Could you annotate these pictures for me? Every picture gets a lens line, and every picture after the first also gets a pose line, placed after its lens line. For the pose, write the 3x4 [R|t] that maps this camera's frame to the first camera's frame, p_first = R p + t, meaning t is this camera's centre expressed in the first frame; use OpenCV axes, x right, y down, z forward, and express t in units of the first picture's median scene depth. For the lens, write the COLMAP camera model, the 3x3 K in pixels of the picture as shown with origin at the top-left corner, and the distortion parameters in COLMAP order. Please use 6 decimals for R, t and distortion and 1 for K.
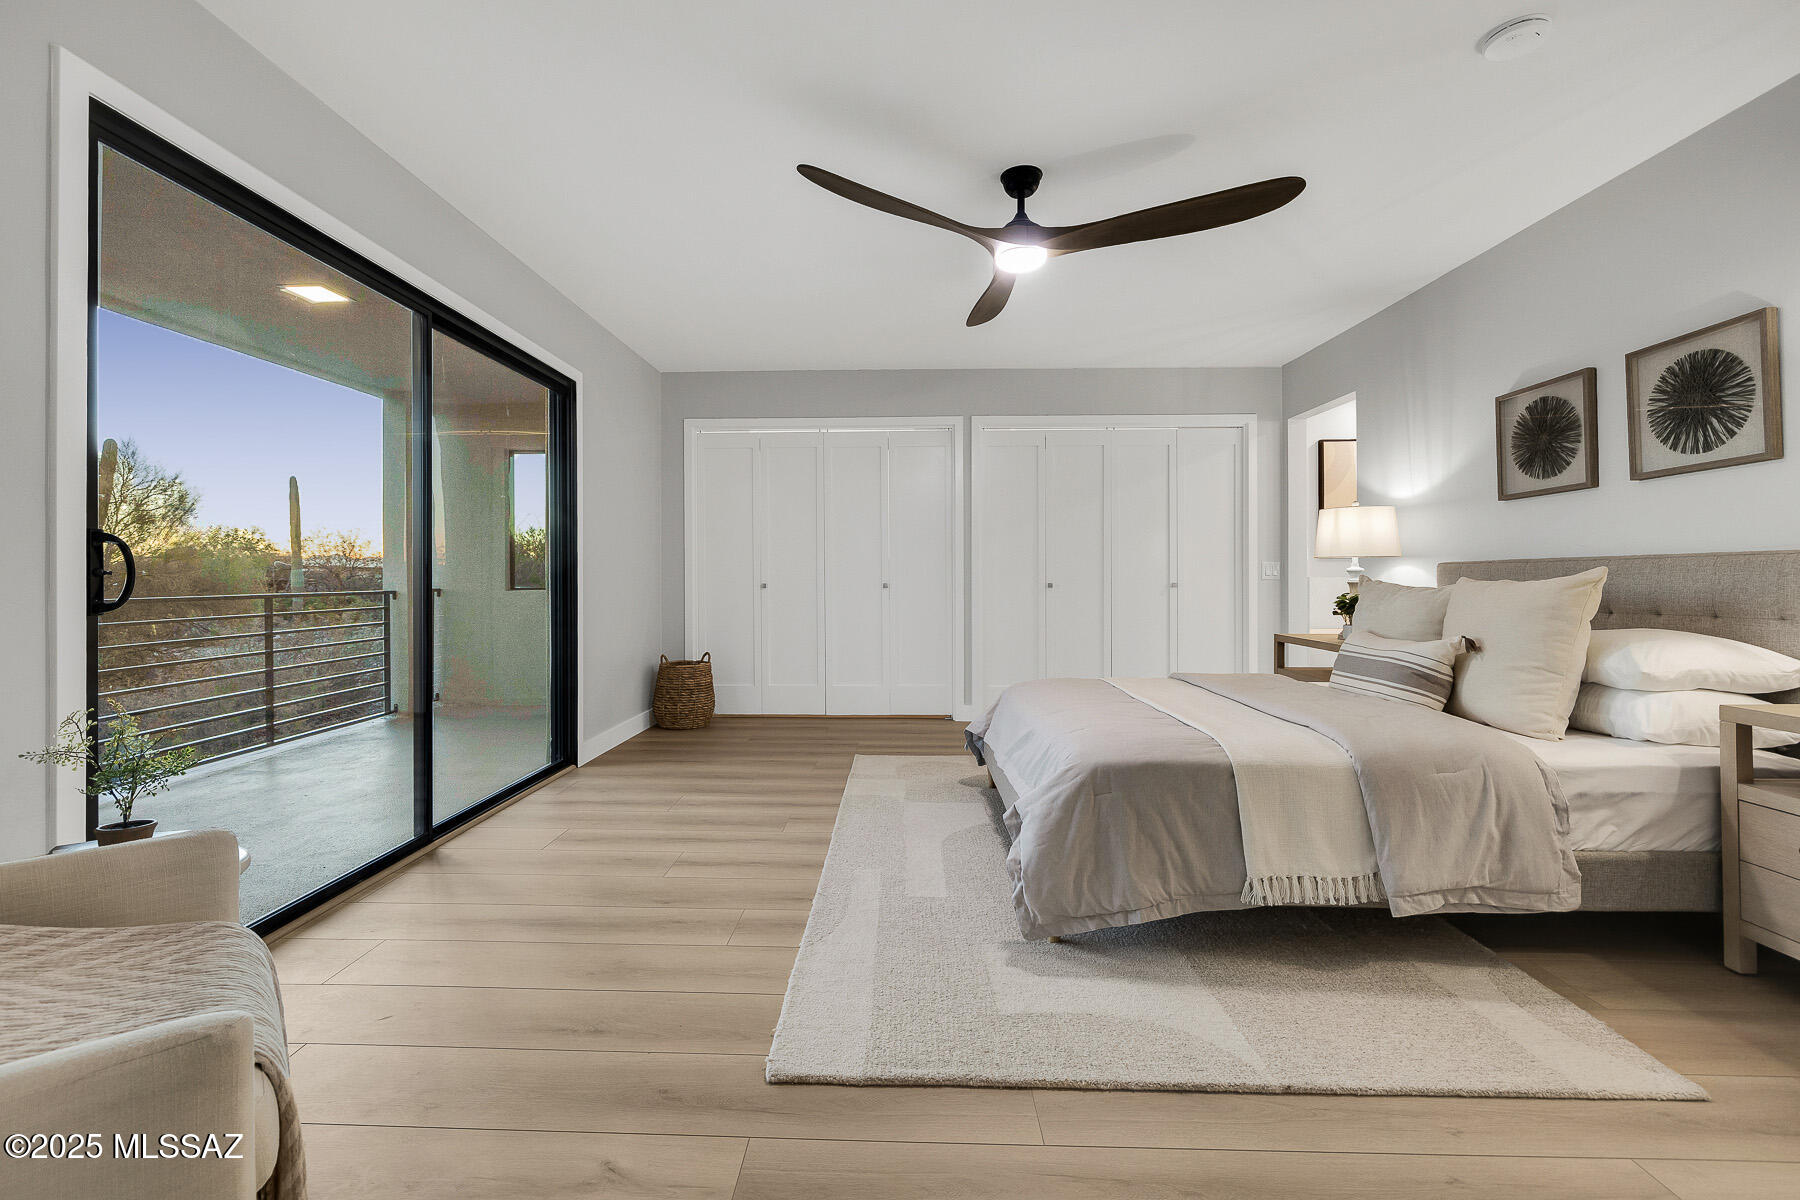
lens RADIAL K [[756.7, 0, 888.1], [0, 756.7, 586.9], [0, 0, 1]] dist [-0.001097, 0.000295]
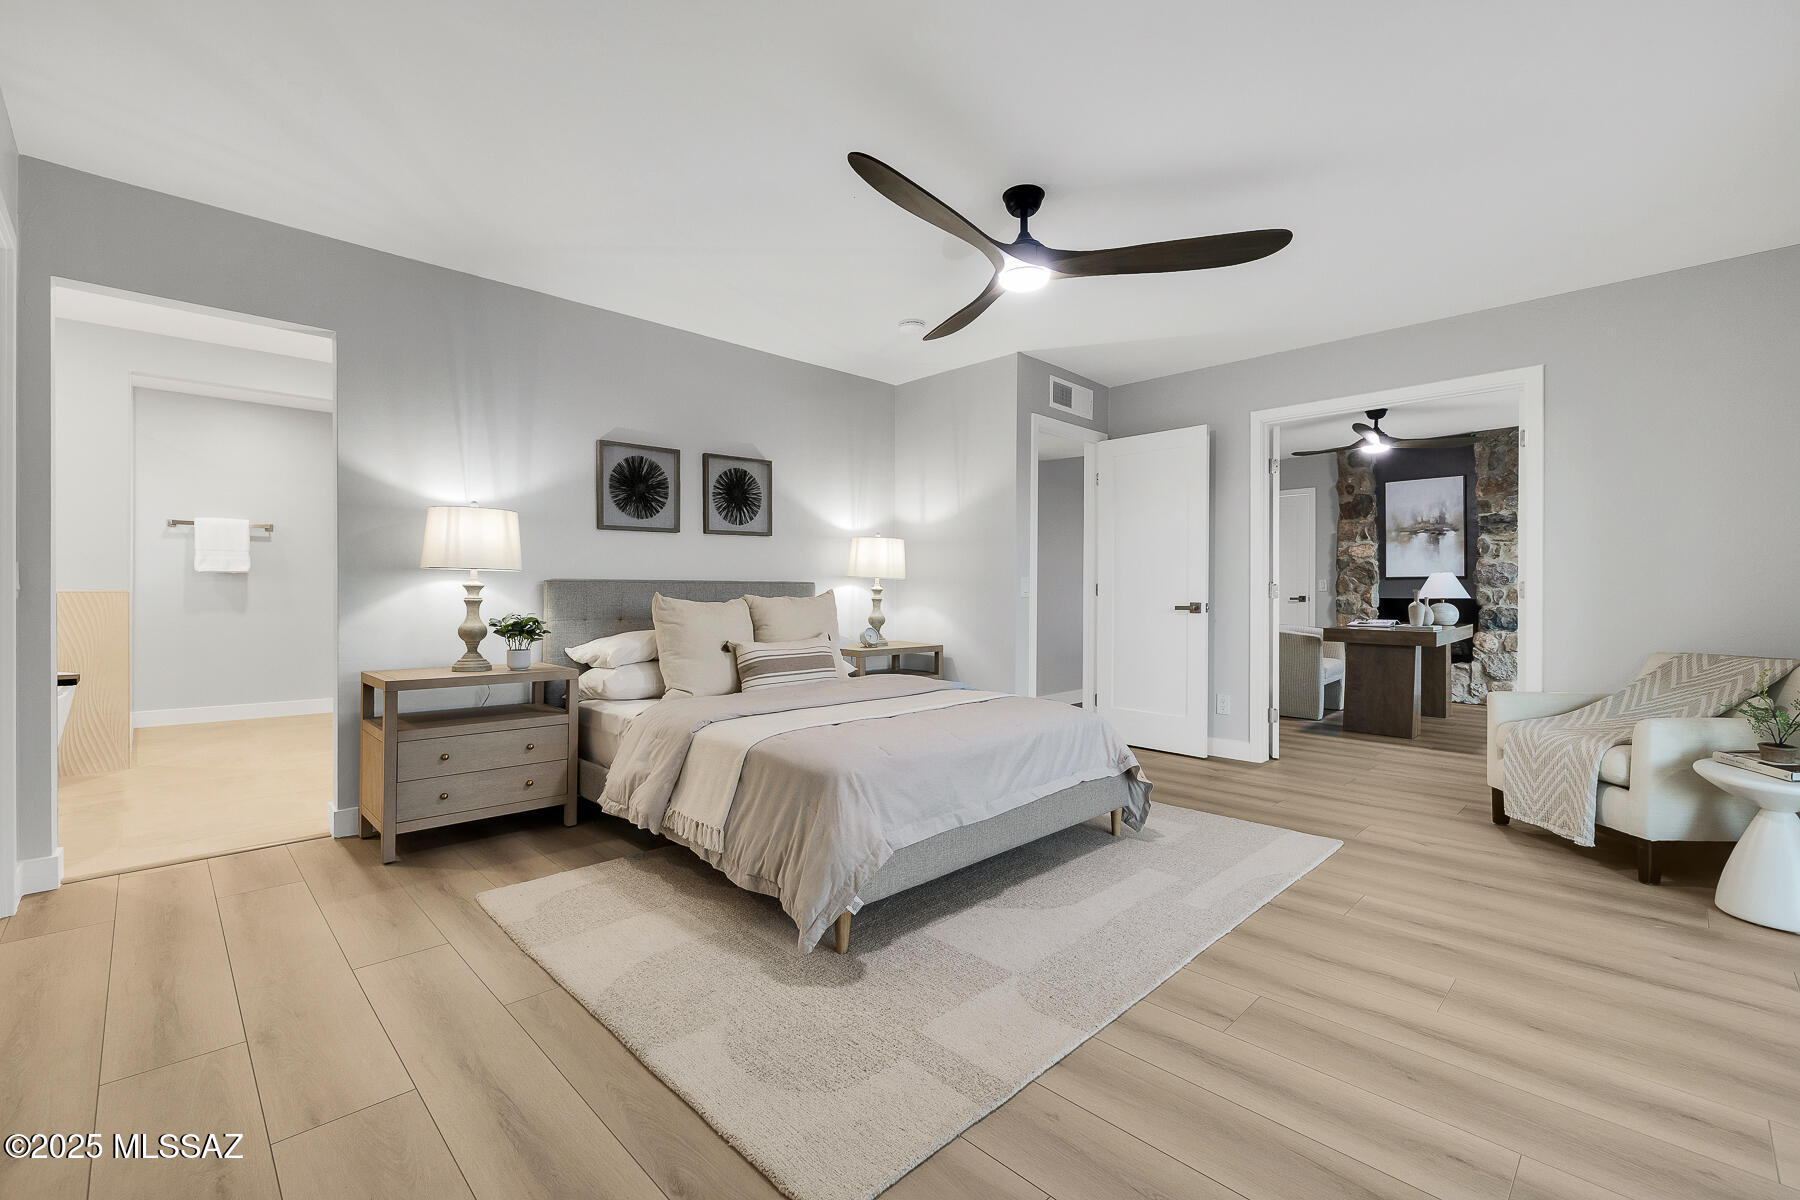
lens RADIAL K [[756.7, 0, 894.6], [0, 756.7, 593.2], [0, 0, 1]] dist [-0.001097, 0.000295]
pose [[-0.710695, 0.000527, 0.703500, -0.415094], [0.009834, 0.999909, 0.009185, -0.026424], [-0.703431, 0.013447, -0.710636, 1.861787]]
